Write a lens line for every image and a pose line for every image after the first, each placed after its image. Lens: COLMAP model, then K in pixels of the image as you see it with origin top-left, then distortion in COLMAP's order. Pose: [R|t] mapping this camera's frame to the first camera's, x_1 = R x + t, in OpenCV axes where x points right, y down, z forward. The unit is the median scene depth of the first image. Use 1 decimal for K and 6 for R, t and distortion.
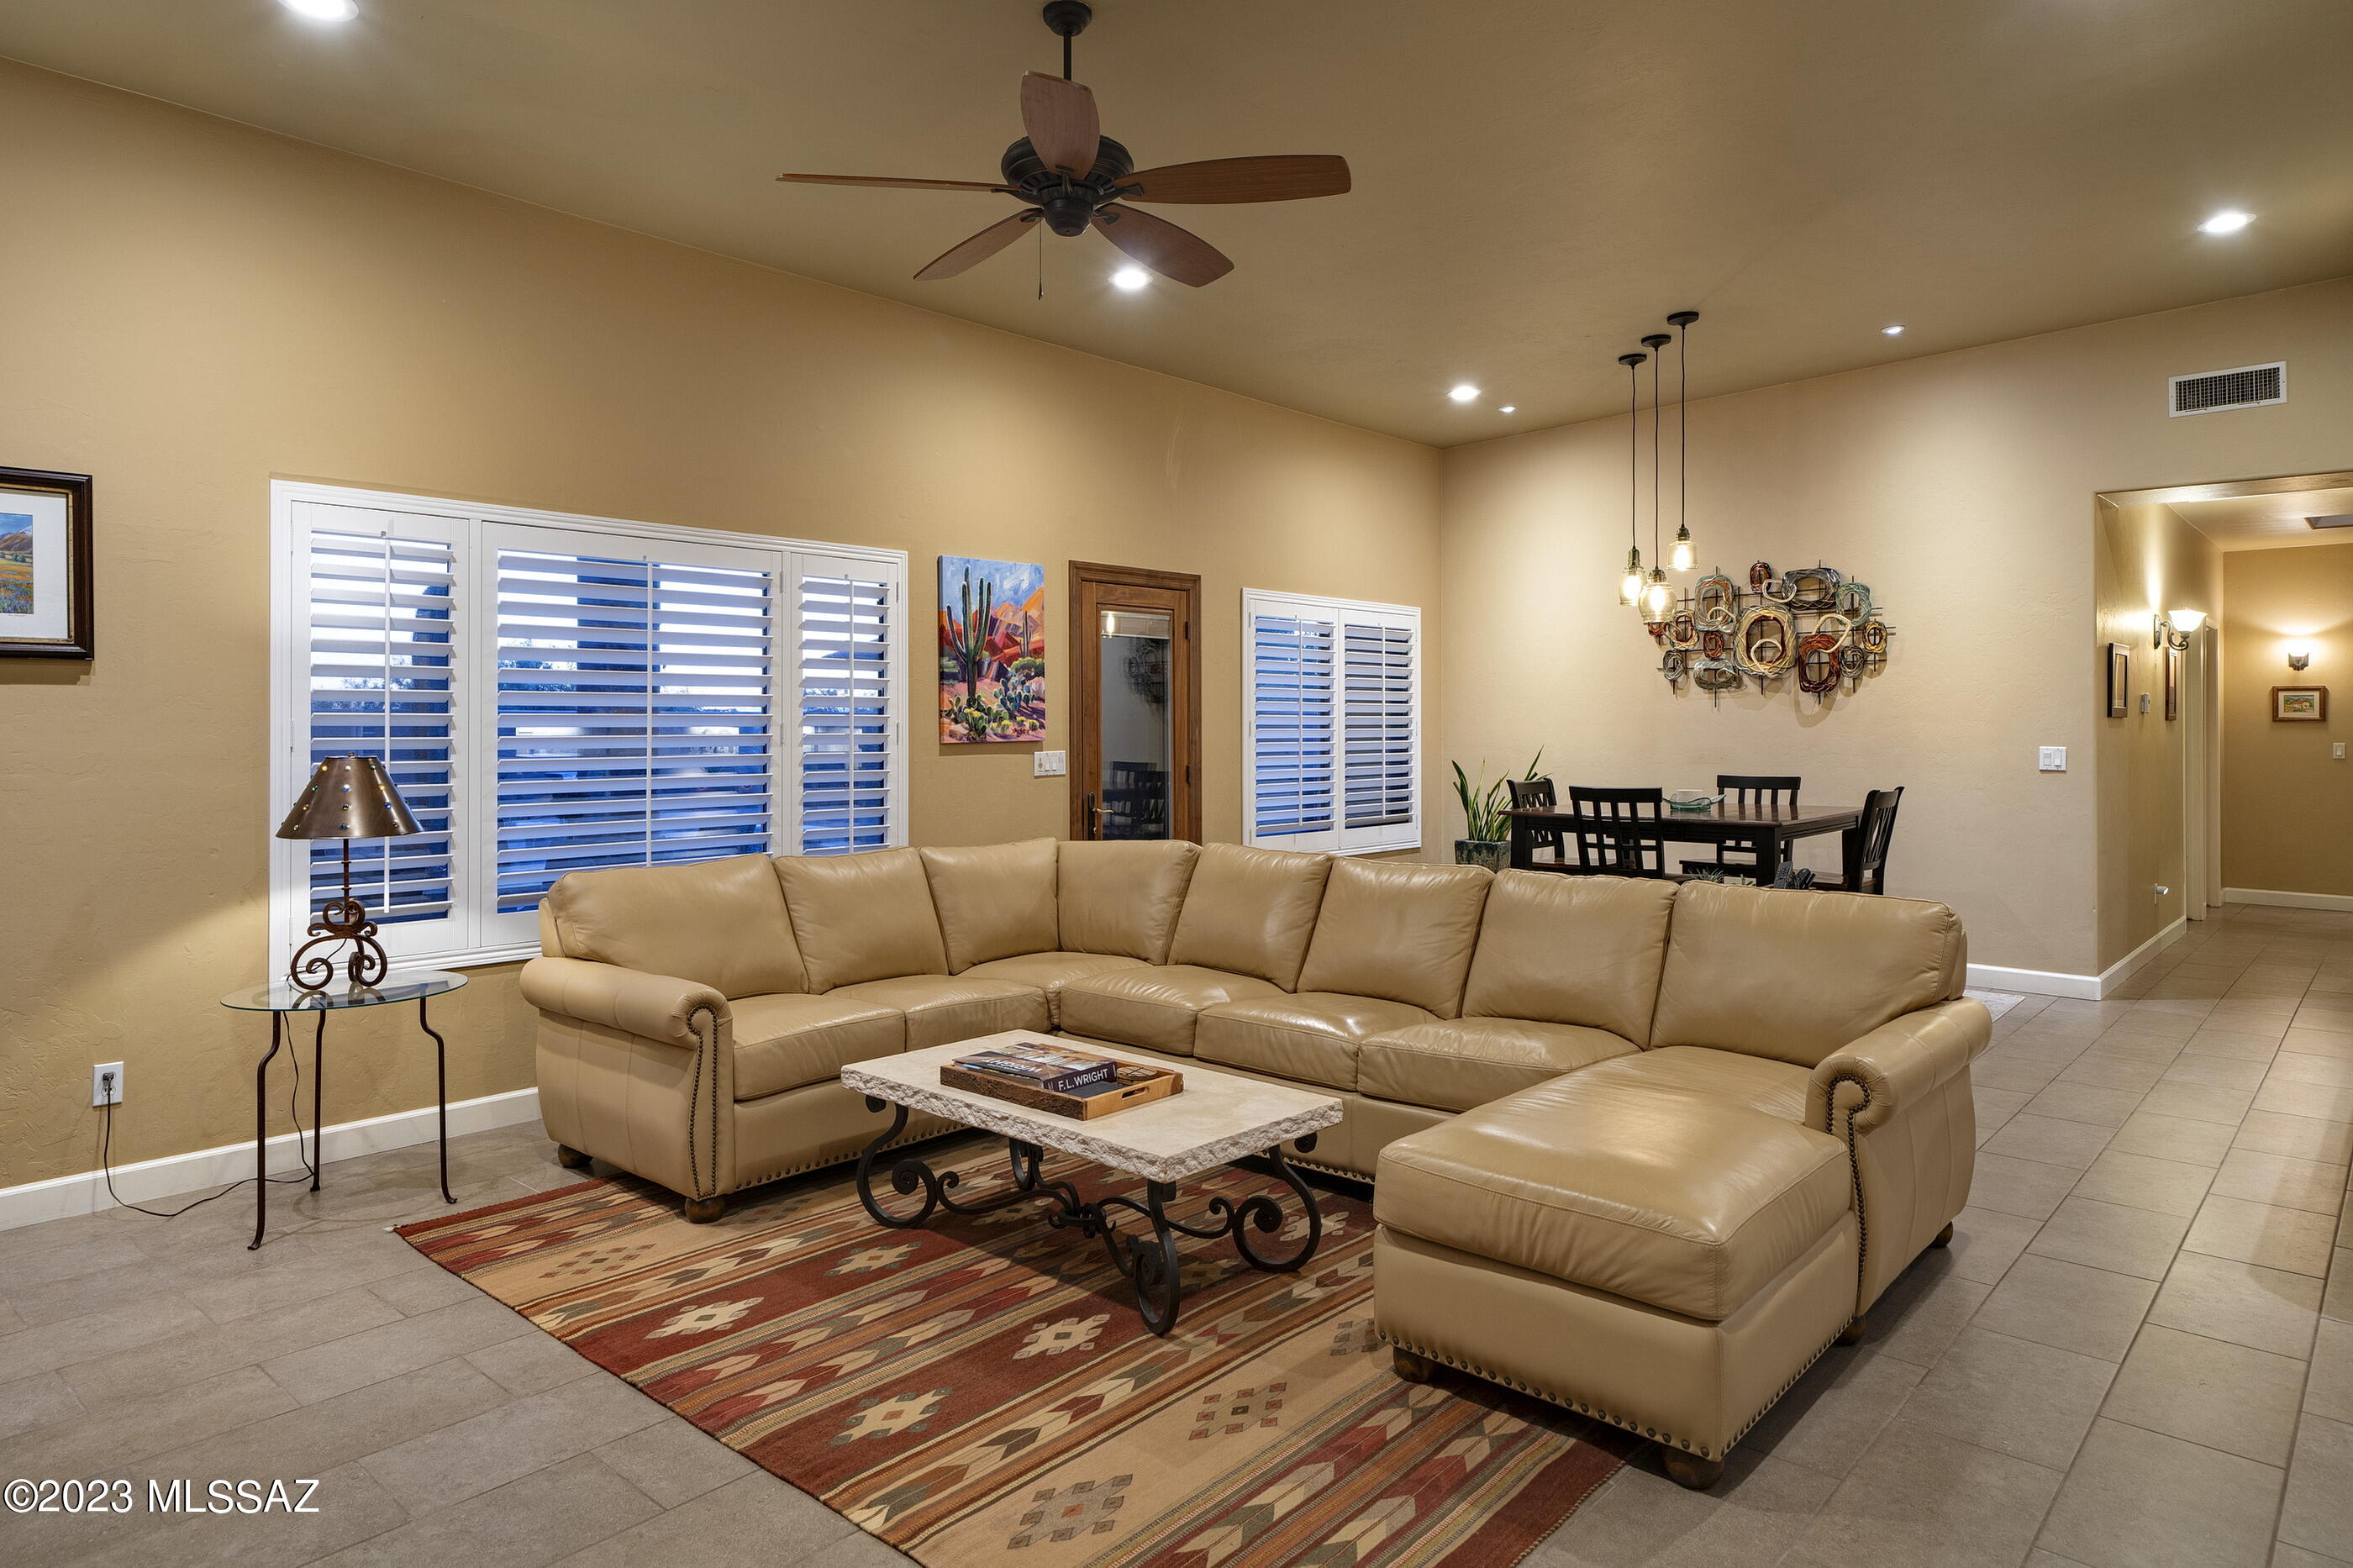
lens RADIAL K [[1418.8, 0, 1202.4], [0, 1418.8, 729.1], [0, 0, 1]] dist [-0.004213, -0.002259]
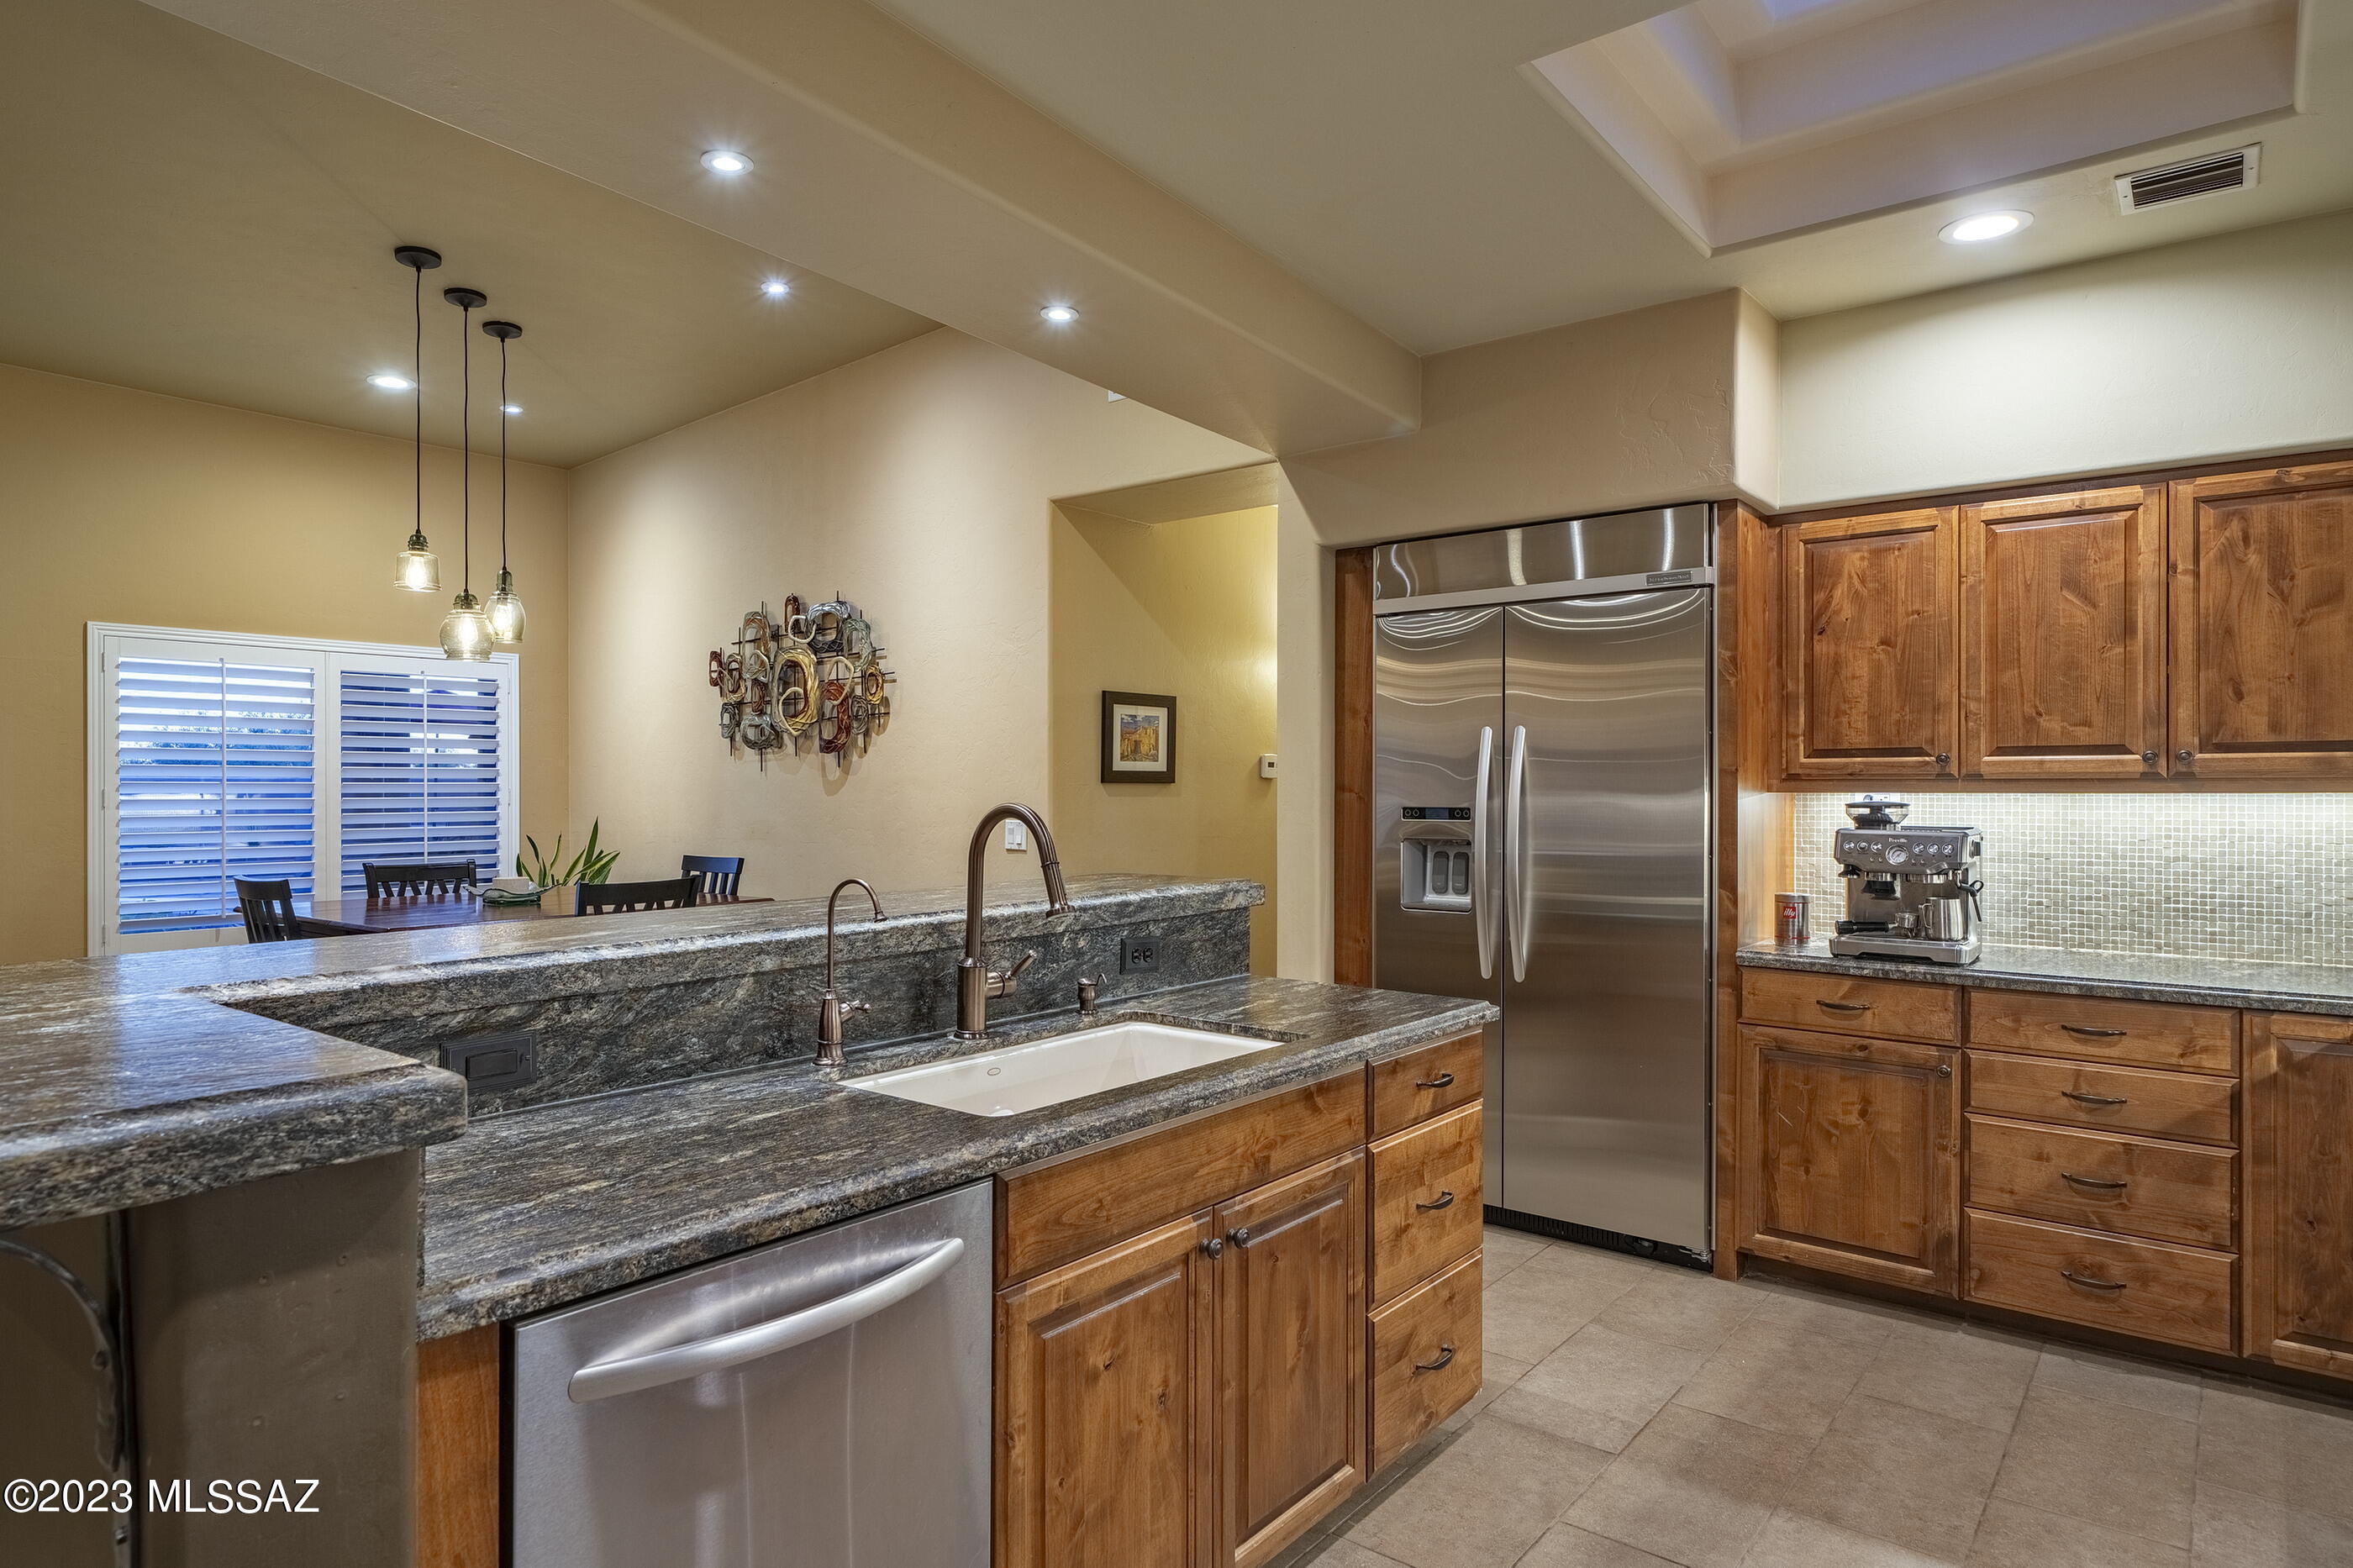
lens RADIAL K [[1295.7, 0, 1189.6], [0, 1295.7, 778.3], [0, 0, 1]] dist [0.001539, -0.000470]
pose [[0.999050, 0.000814, 0.043561, 0.724144], [-0.000358, 0.999945, -0.010466, -0.004036], [-0.043567, 0.010441, 0.998996, 0.289481]]
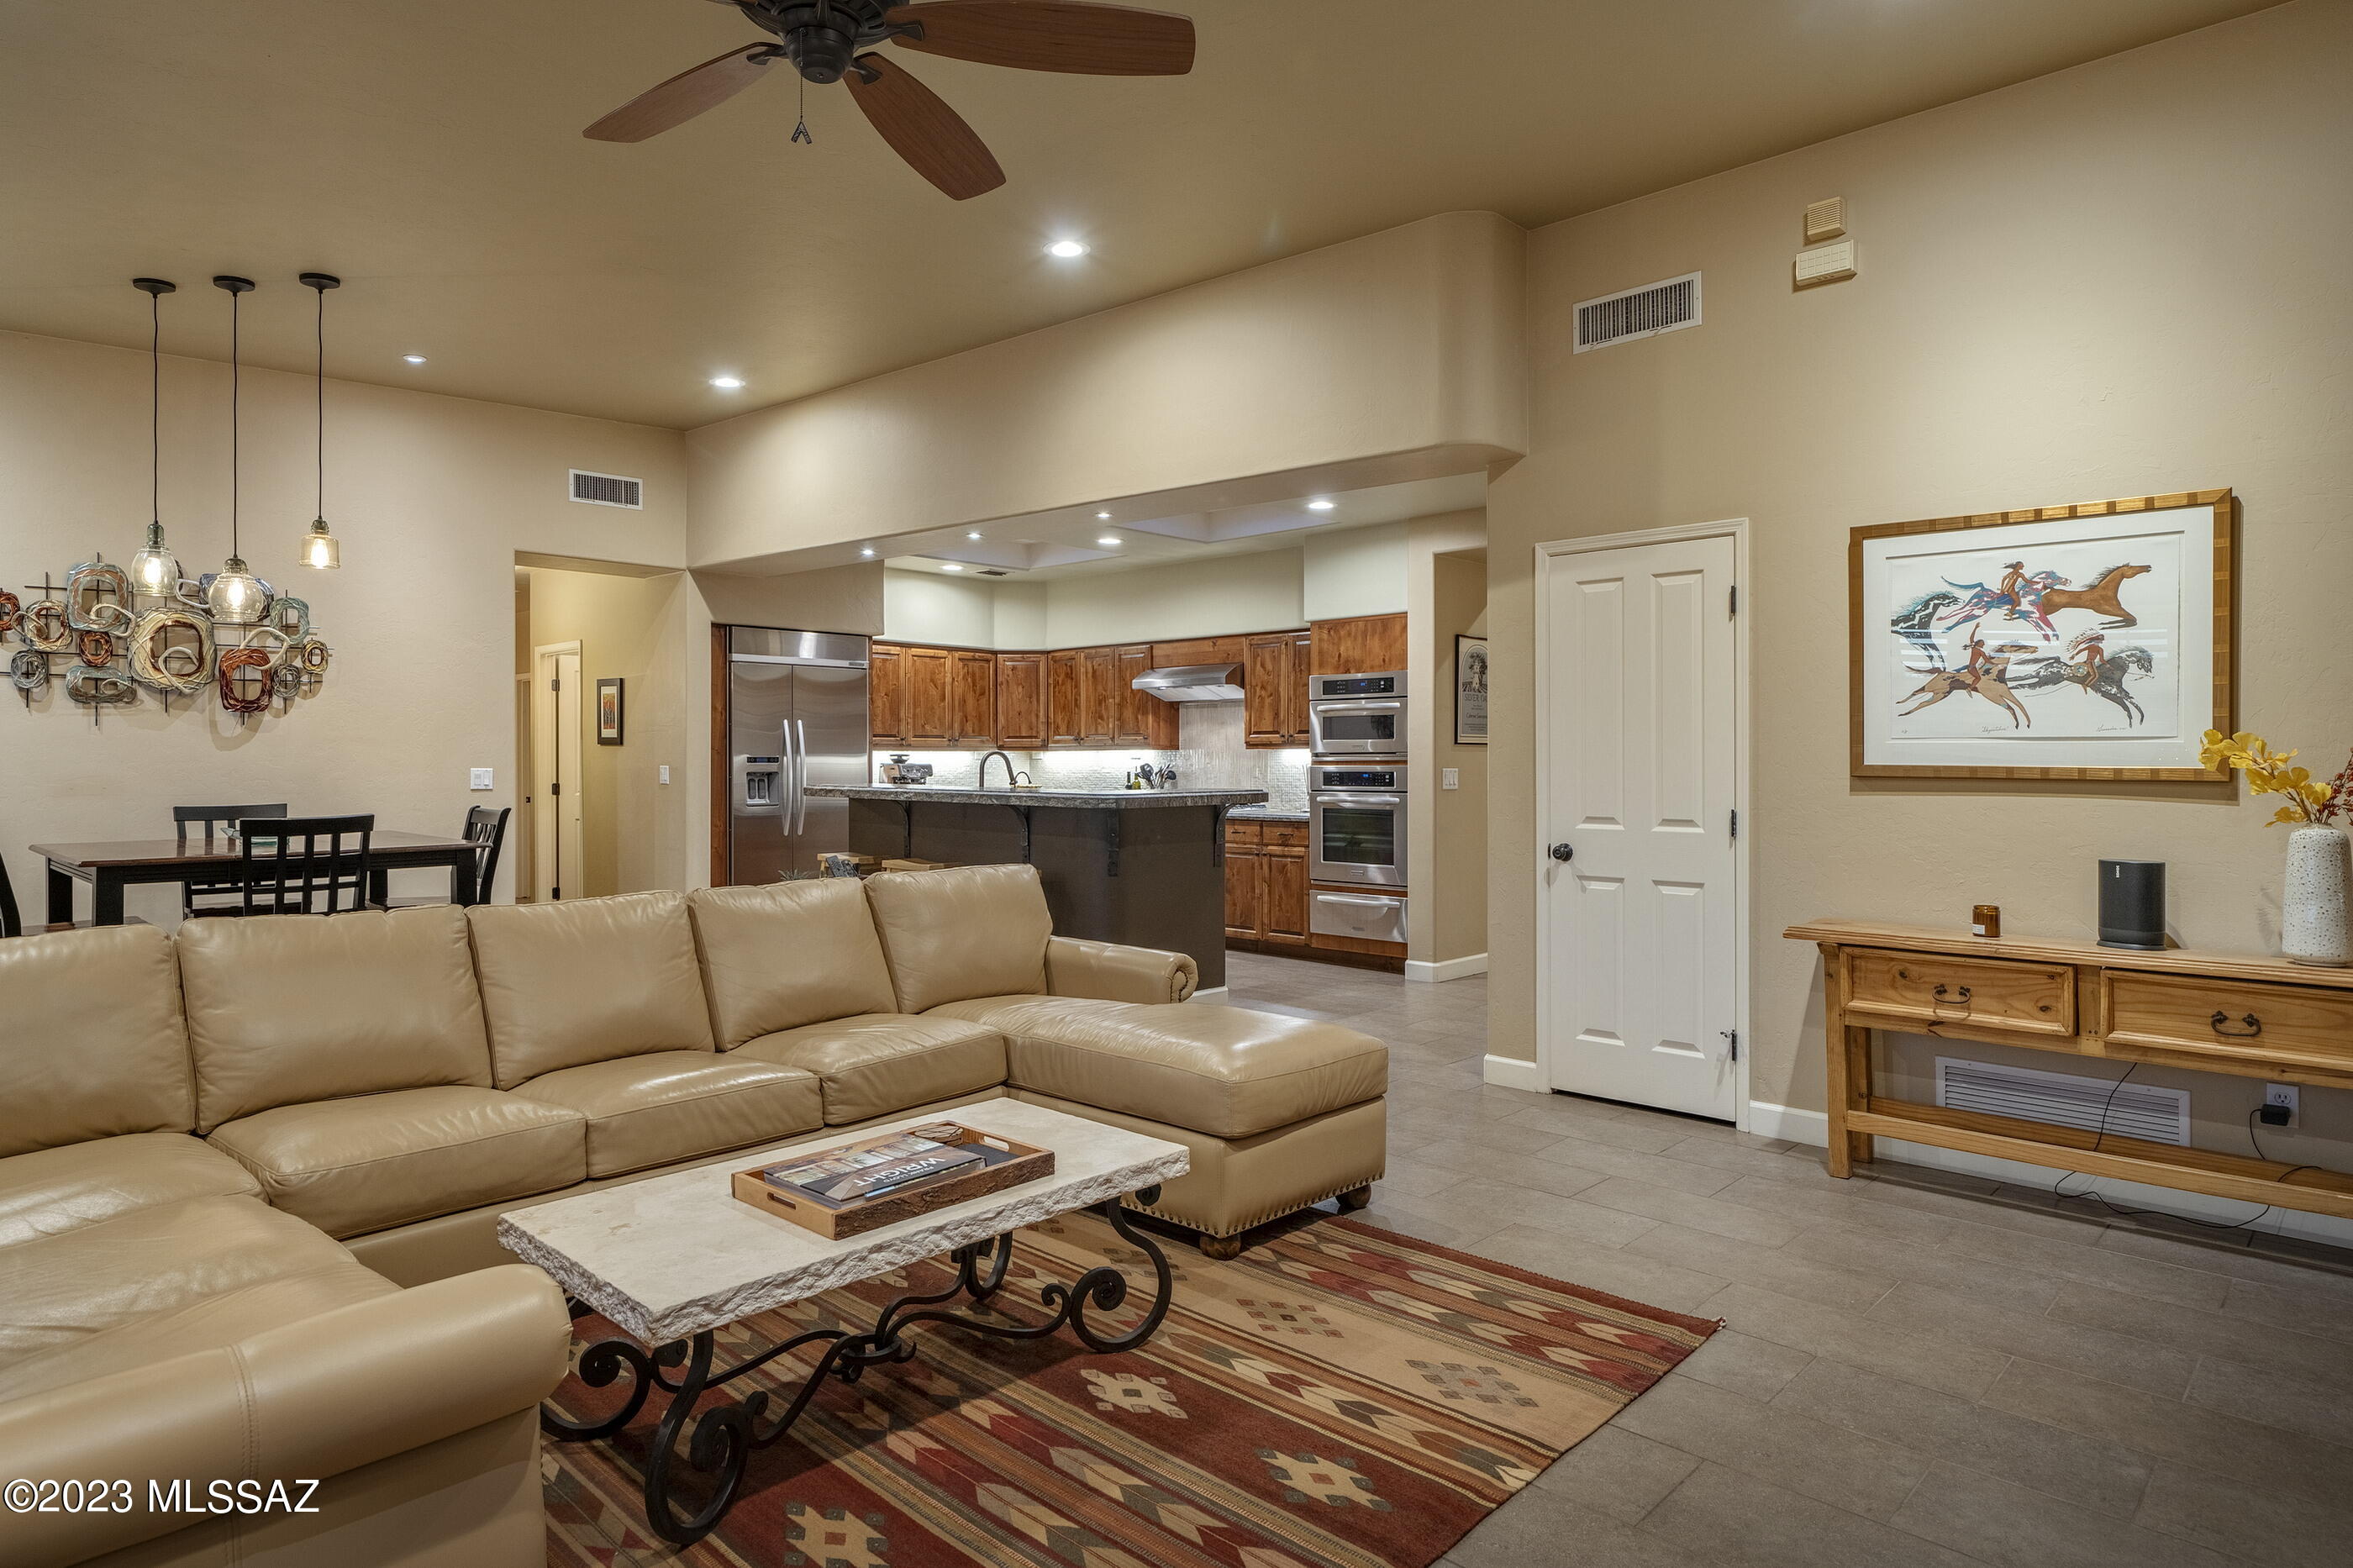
lens RADIAL K [[1295.7, 0, 1169.7], [0, 1295.7, 763.6], [0, 0, 1]] dist [0.001539, -0.000470]
pose [[0.051079, -0.001683, 0.998693, -0.435883], [0.004246, 0.999990, 0.001468, 0.009842], [-0.998686, 0.004165, 0.051085, 0.436026]]
